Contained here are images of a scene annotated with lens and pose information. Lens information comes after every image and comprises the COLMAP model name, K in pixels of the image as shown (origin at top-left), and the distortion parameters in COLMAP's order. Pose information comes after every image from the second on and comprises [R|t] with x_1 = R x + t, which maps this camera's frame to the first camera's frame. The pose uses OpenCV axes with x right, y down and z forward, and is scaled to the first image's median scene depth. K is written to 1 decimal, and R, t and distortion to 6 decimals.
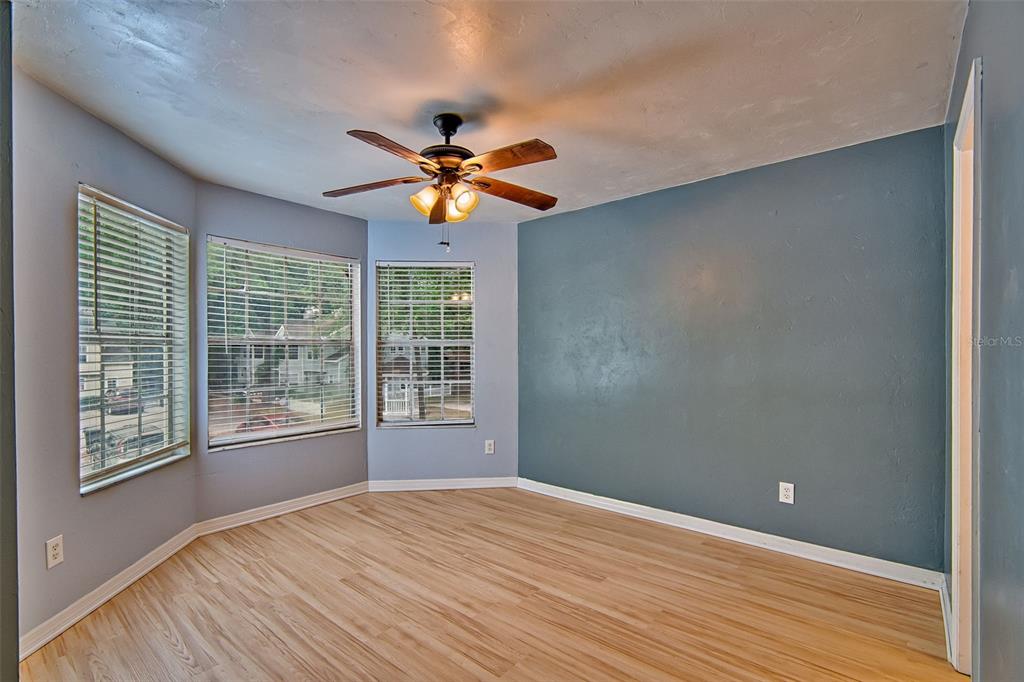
lens RADIAL K [[462.2, 0, 514.4], [0, 462.2, 356.8], [0, 0, 1]] dist [0.000798, 0.000015]
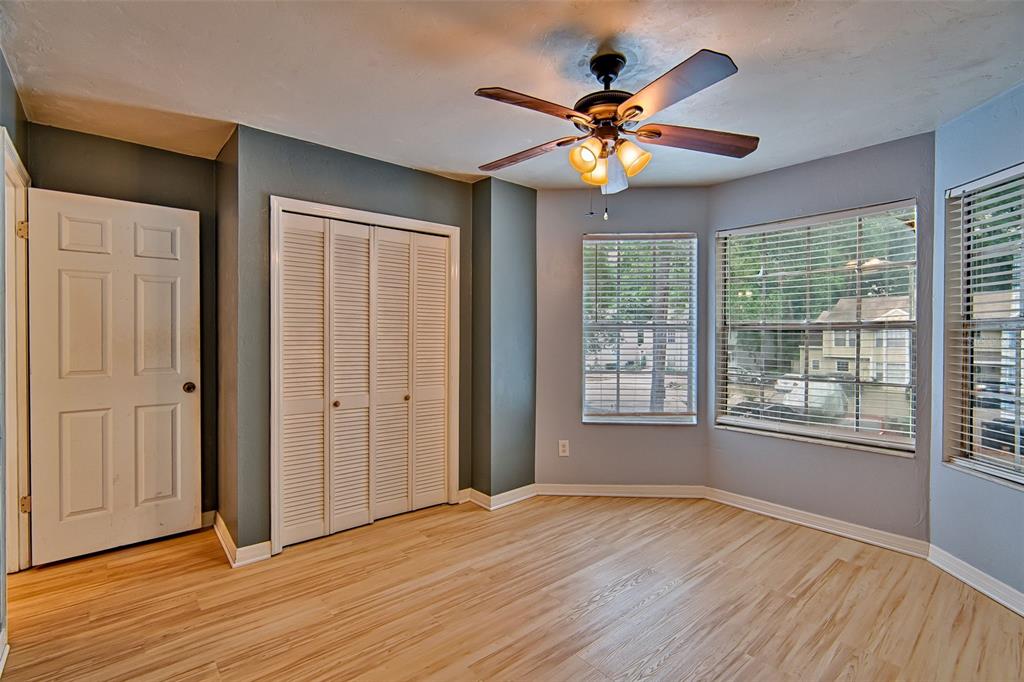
lens RADIAL K [[467.0, 0, 512.0], [0, 467.0, 341.0], [0, 0, 1]] dist [-0.013945, -0.000257]
pose [[-0.165703, 0.014140, -0.986074, 0.549957], [-0.014880, 0.999748, 0.016836, -0.013996], [0.986063, 0.017463, -0.165451, 0.742530]]
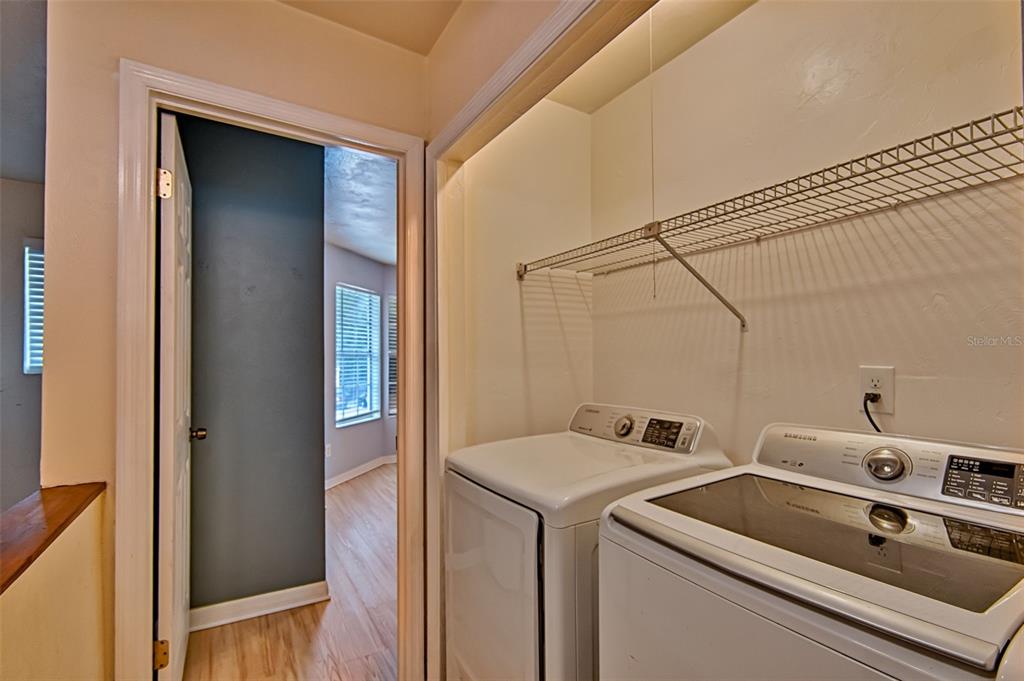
lens RADIAL K [[462.2, 0, 514.4], [0, 462.2, 356.3], [0, 0, 1]] dist [0.000798, 0.000015]
pose [[0.948838, -0.011686, -0.315548, 0.371706], [0.003519, 0.999644, -0.026439, 0.022247], [0.315745, 0.023976, 0.948541, -0.554616]]
